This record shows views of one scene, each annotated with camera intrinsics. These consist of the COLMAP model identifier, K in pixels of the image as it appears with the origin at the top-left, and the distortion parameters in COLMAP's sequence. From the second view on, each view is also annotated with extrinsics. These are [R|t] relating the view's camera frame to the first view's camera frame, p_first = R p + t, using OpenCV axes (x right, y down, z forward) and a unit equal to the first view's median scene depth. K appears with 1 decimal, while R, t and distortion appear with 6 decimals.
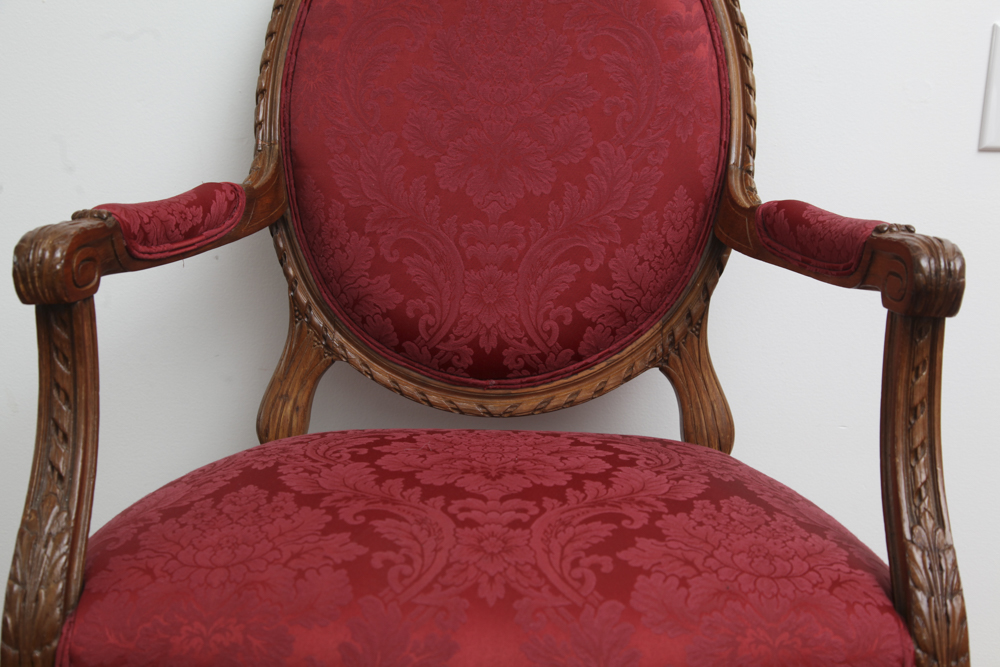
lens RADIAL K [[1331.7, 0, 493.5], [0, 1331.7, 328.7], [0, 0, 1]] dist [0.134404, 0.000000]
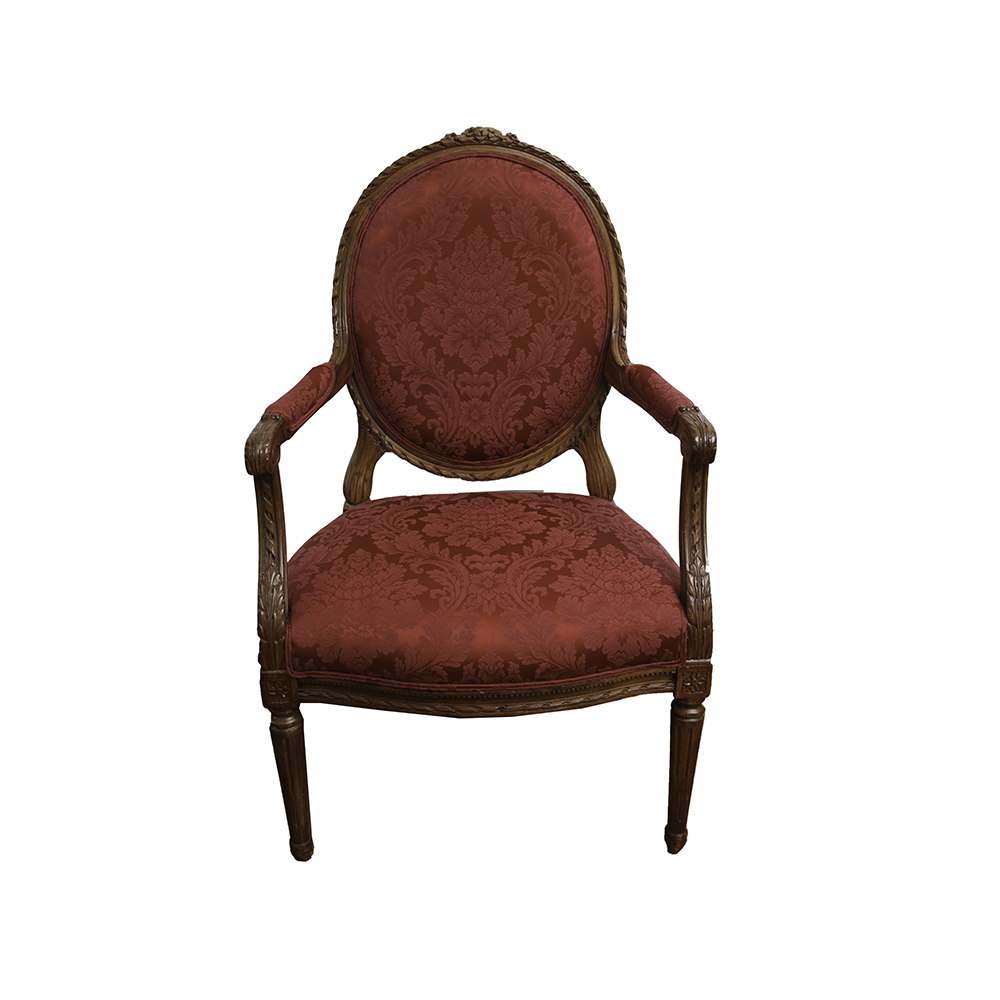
lens RADIAL K [[1104.4, 0, 491.5], [0, 1104.4, 517.0], [0, 0, 1]] dist [0.026174, 0.000000]
pose [[0.998829, -0.039597, 0.027810, -0.026776], [0.032352, 0.973890, 0.224702, -0.219311], [-0.035981, -0.223539, 0.974031, -0.432248]]
